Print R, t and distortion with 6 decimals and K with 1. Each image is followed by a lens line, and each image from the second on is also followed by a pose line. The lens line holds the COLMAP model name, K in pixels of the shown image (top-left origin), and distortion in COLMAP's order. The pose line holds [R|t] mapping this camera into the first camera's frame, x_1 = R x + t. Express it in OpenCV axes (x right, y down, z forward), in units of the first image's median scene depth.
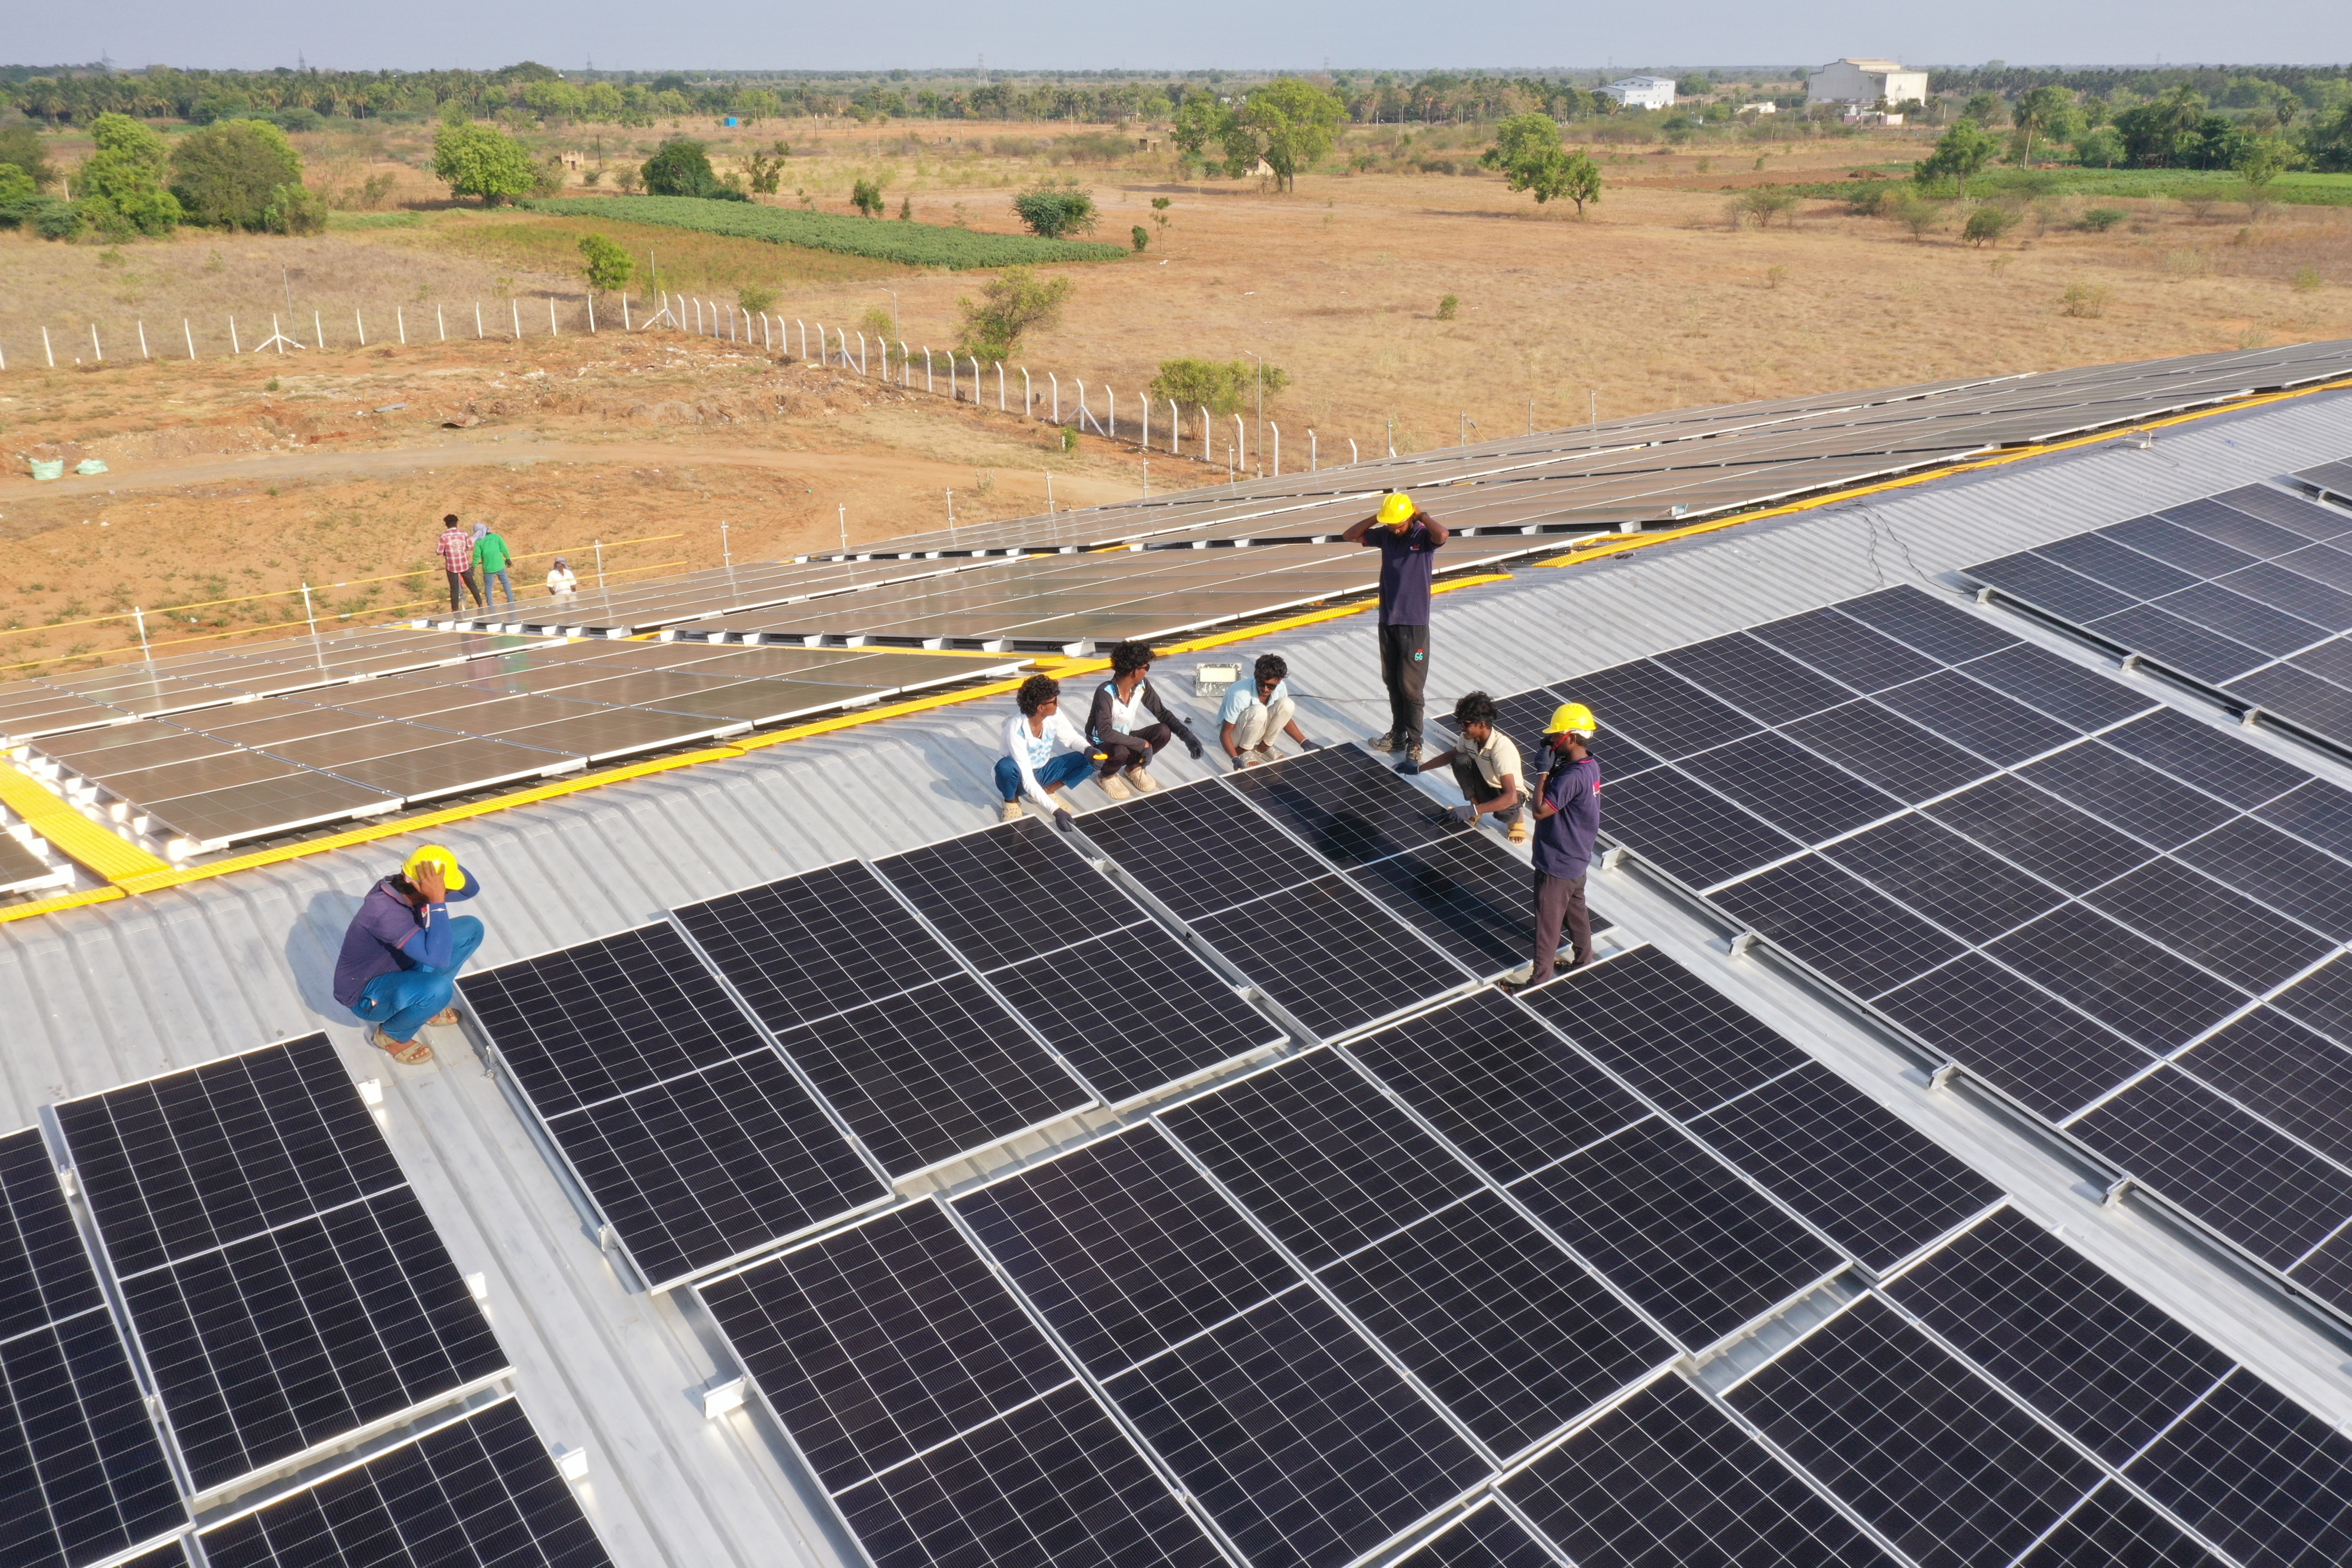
lens RADIAL K [[1861.2, 0, 1173.6], [0, 1861.2, 781.7], [0, 0, 1]] dist [0.006610, 0.009529]
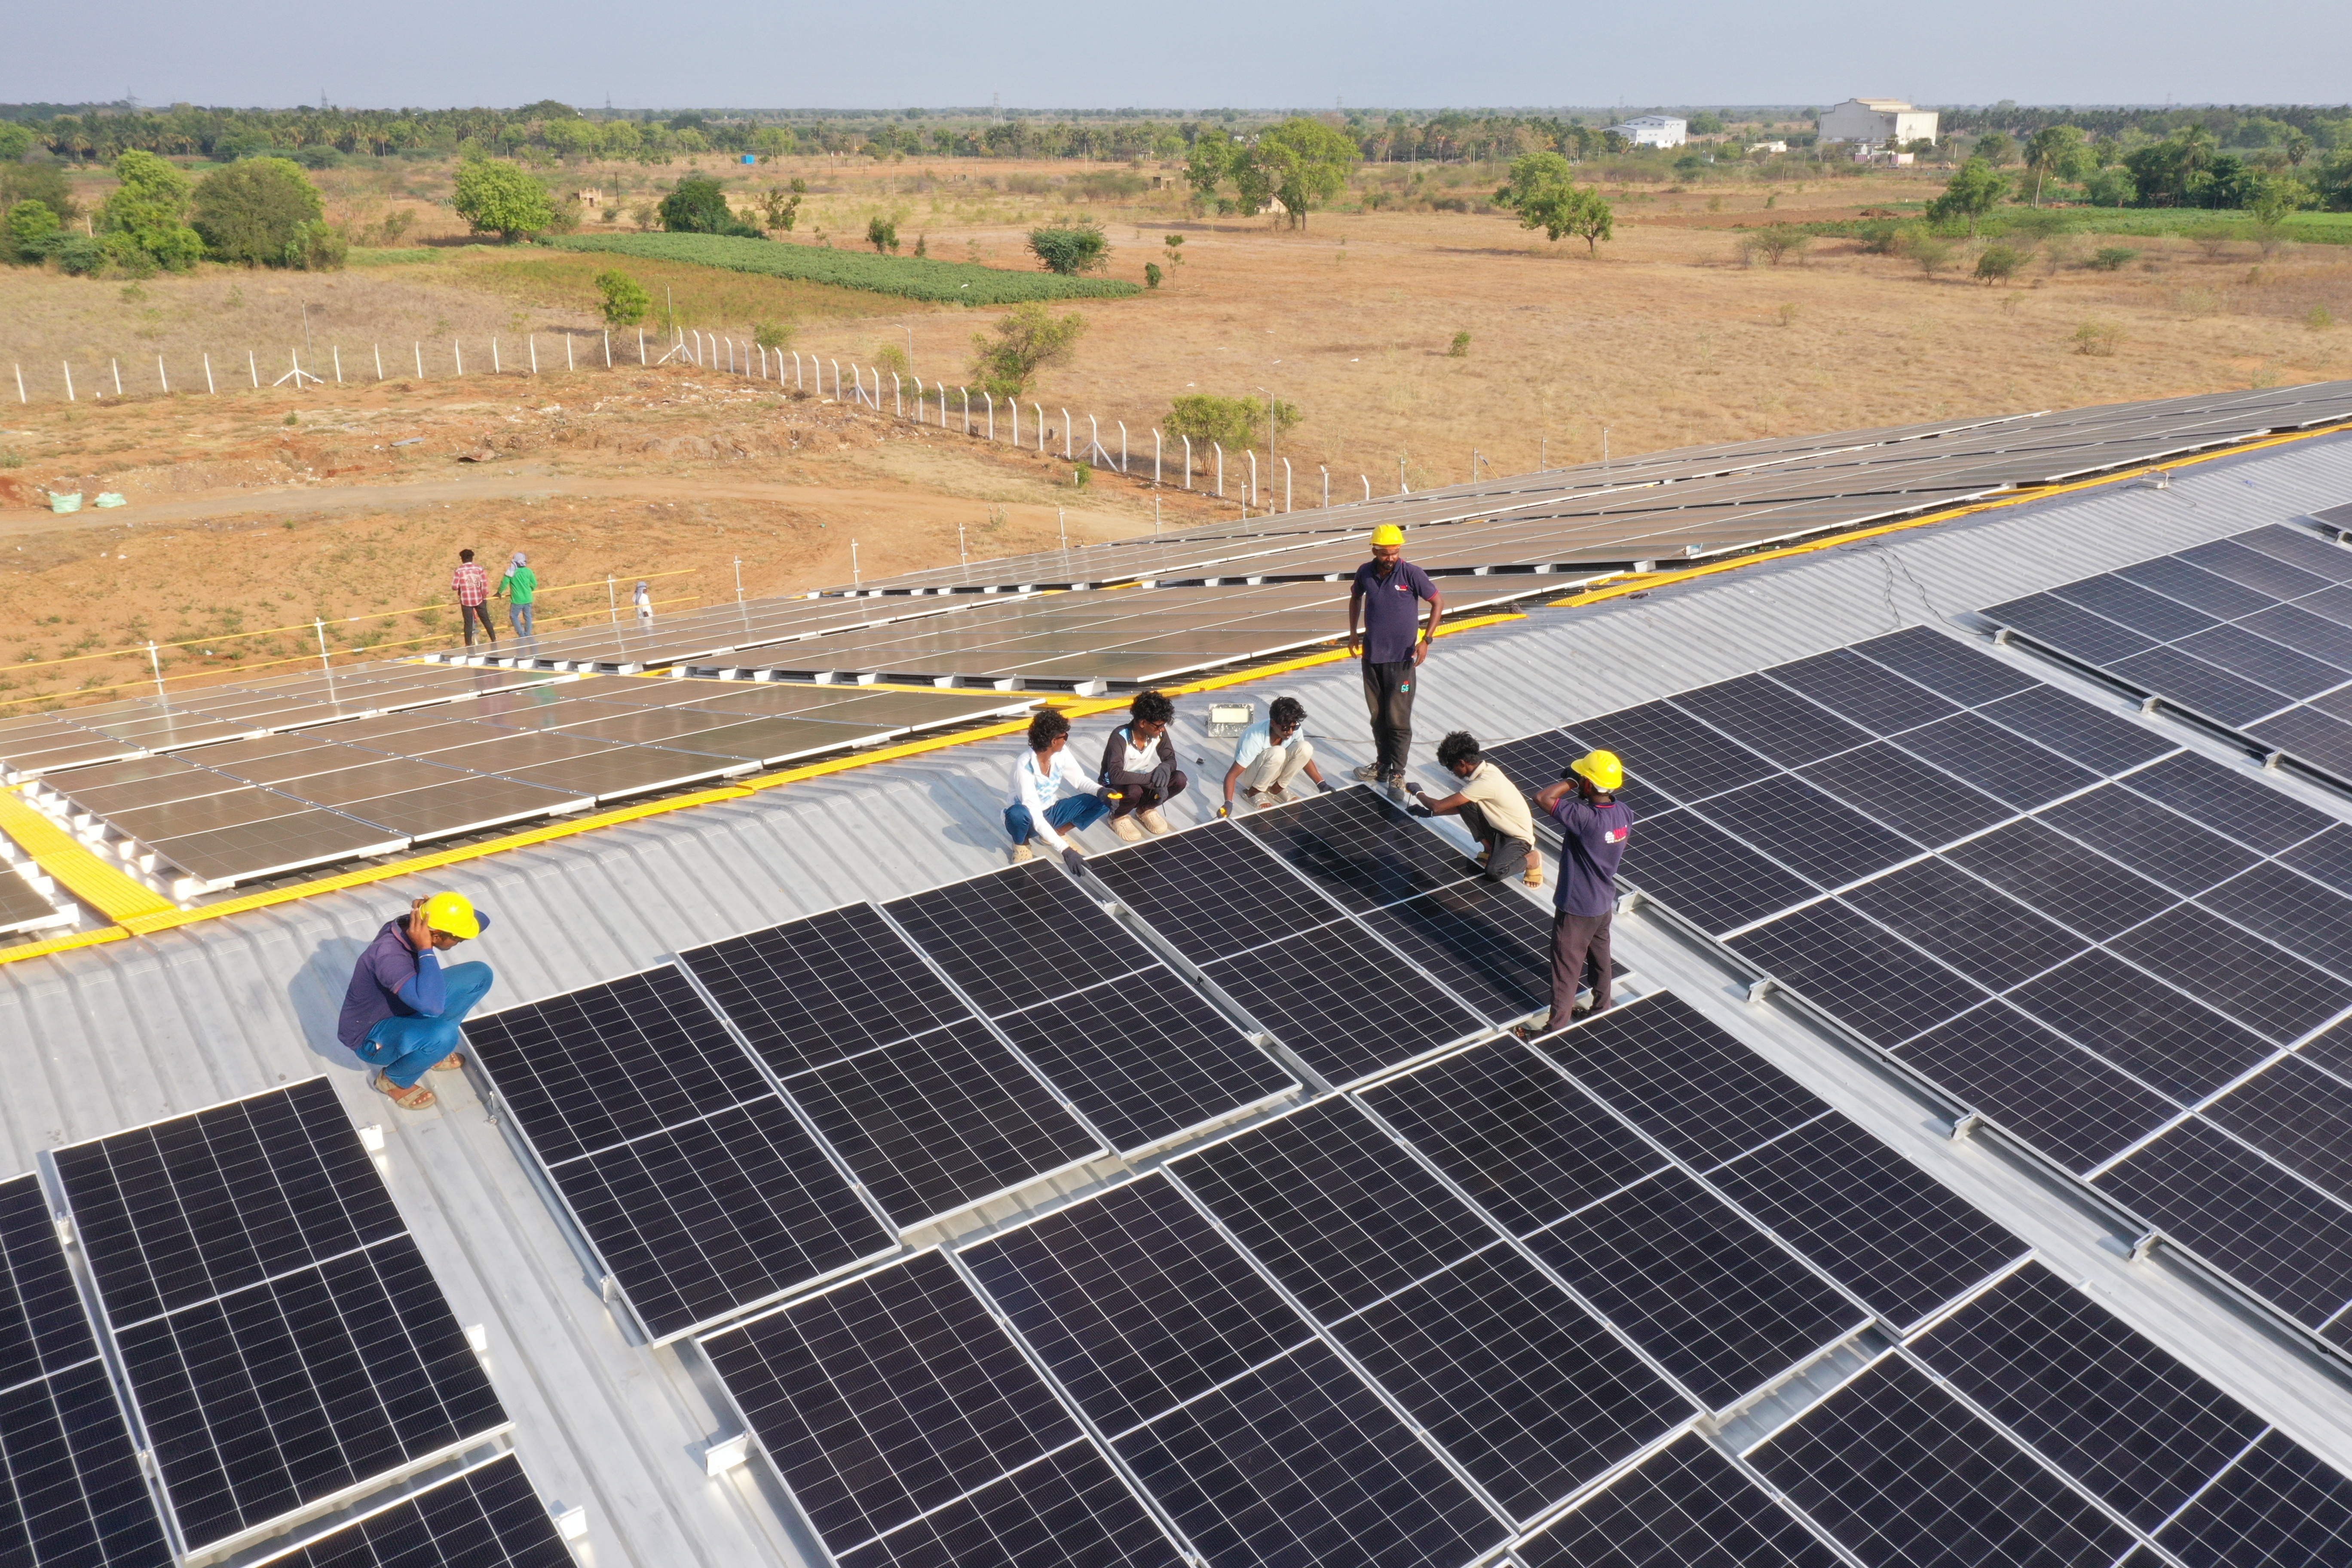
lens RADIAL K [[1861.2, 0, 1173.6], [0, 1861.2, 781.6], [0, 0, 1]] dist [0.006610, 0.009529]
pose [[0.999976, 0.003295, -0.006116, -0.000335], [-0.003406, 0.999827, -0.018276, -0.004596], [0.006055, 0.018297, 0.999814, 0.008243]]
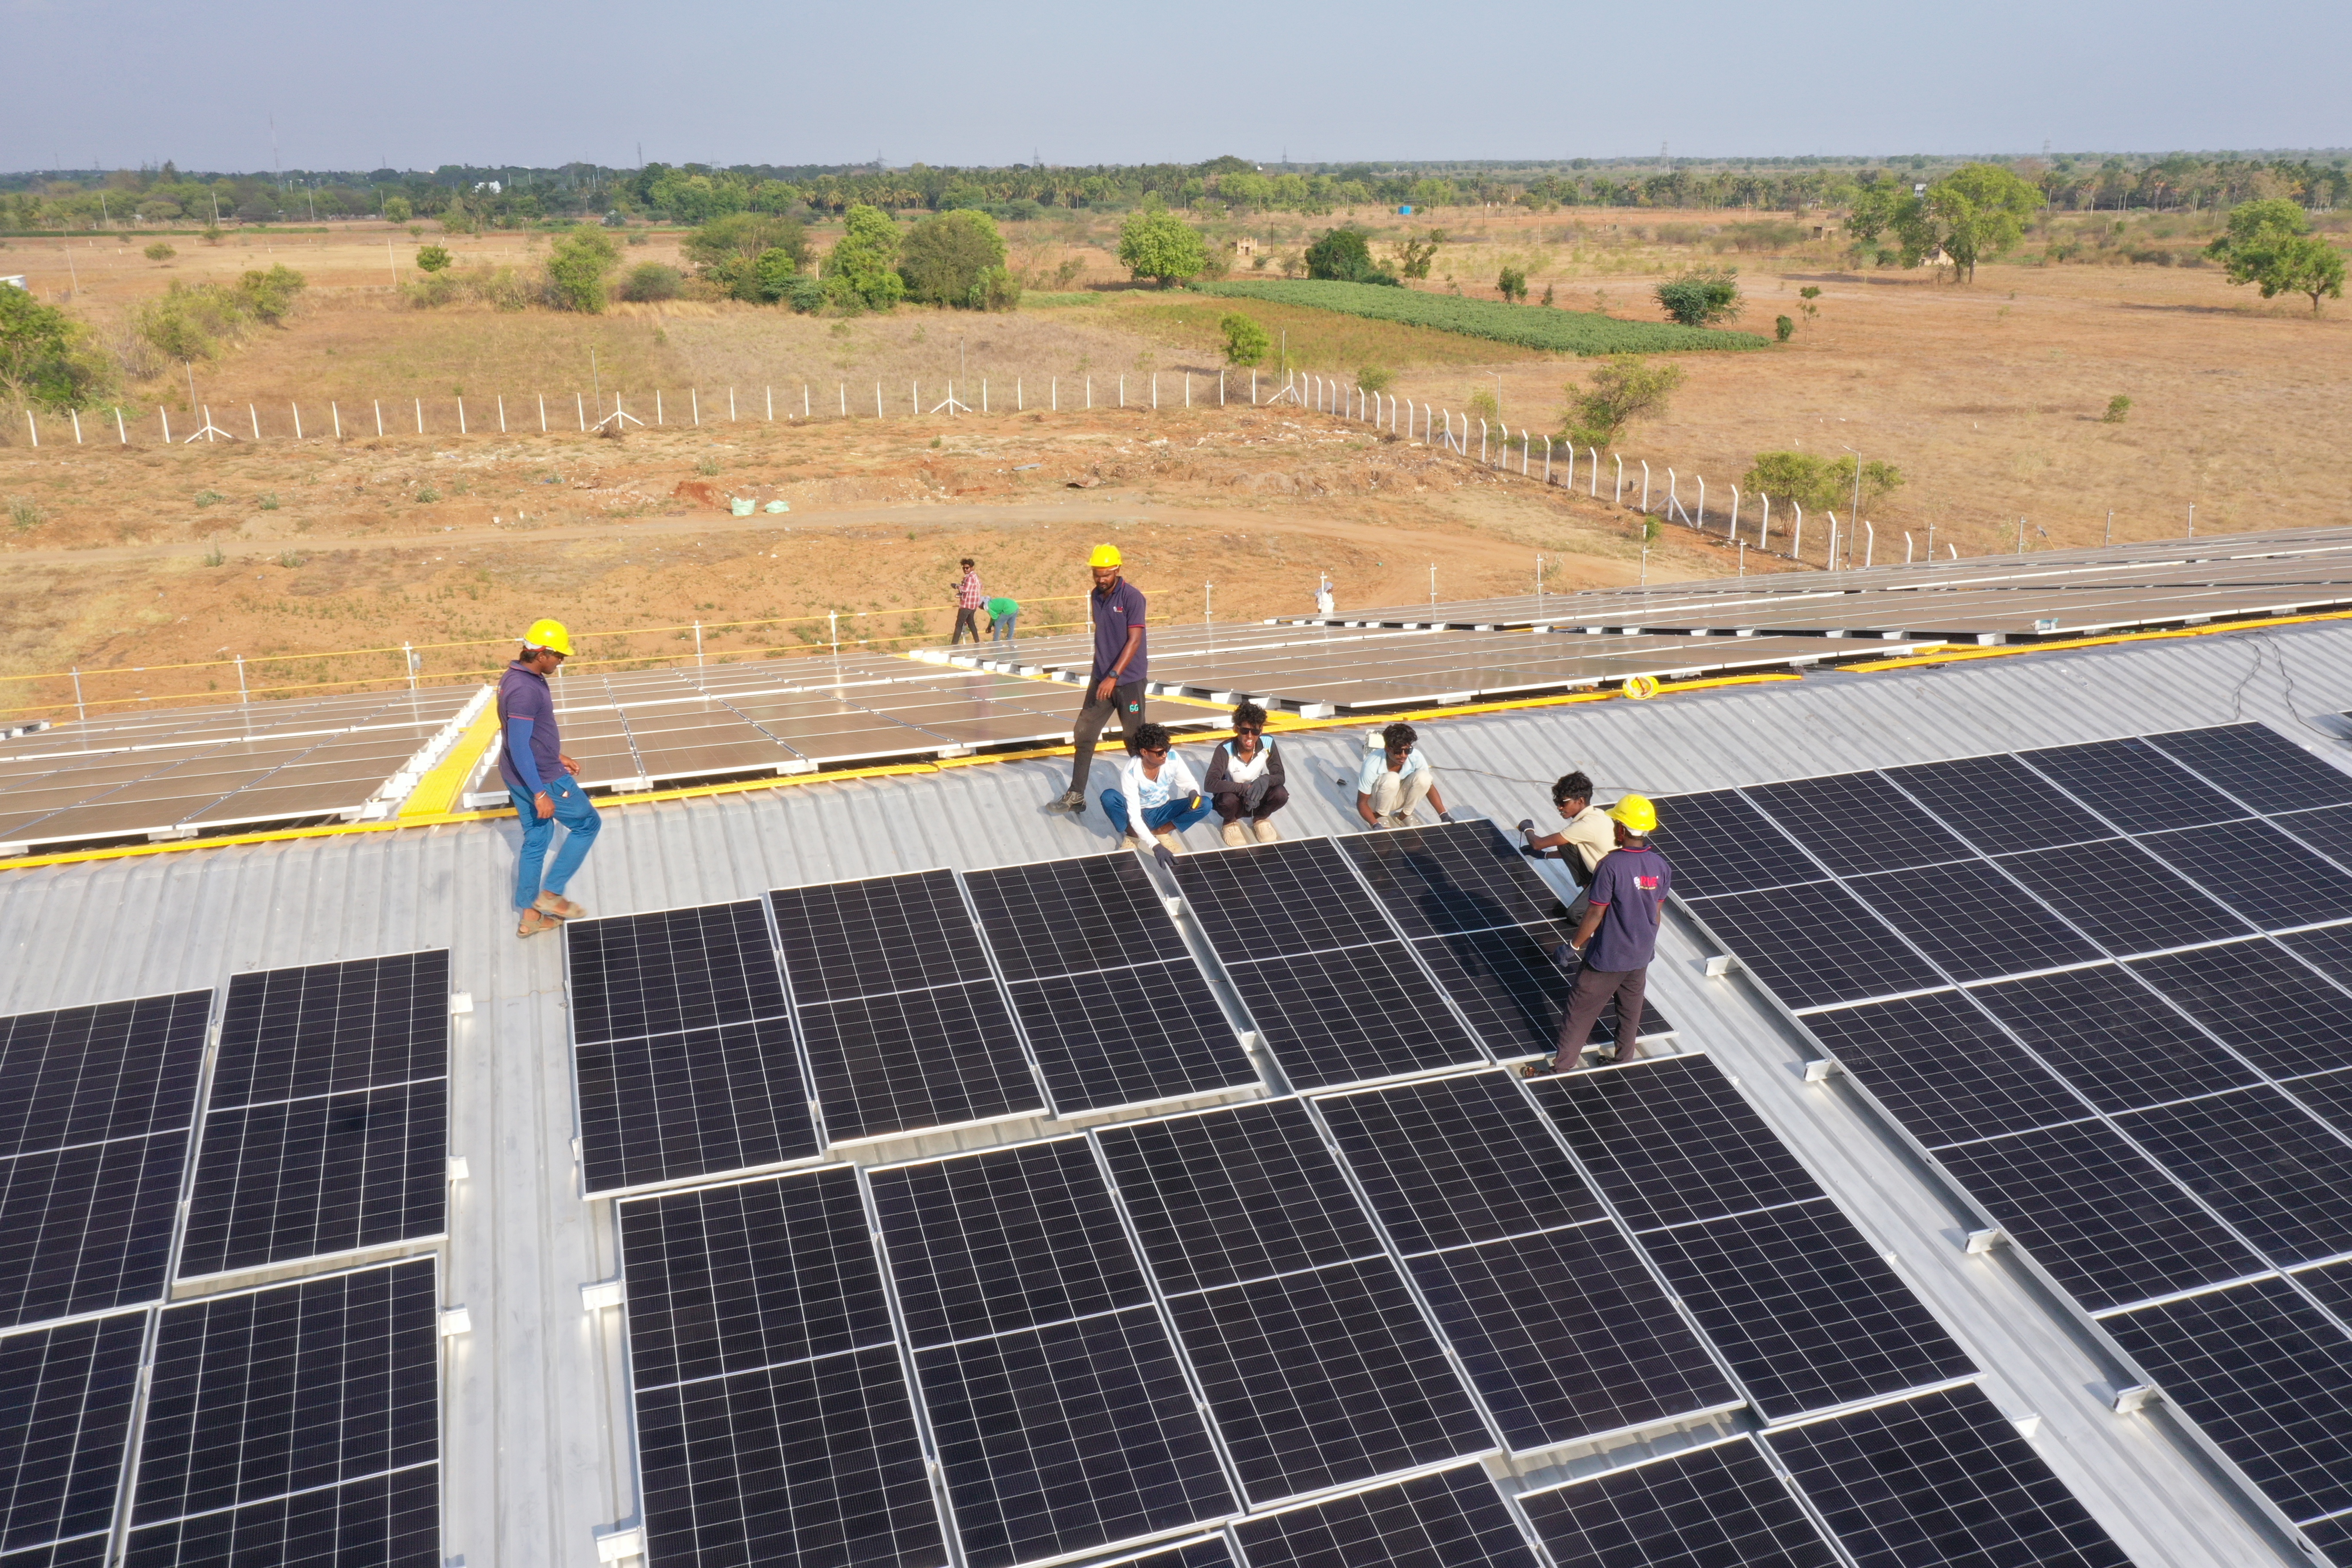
lens RADIAL K [[1861.2, 0, 1170.3], [0, 1861.2, 777.1], [0, 0, 1]] dist [0.006610, 0.009529]
pose [[0.941509, 0.097904, -0.322454, 0.284780], [-0.112279, 0.993330, -0.026238, 0.001899], [0.317734, 0.060908, 0.946222, 0.001107]]
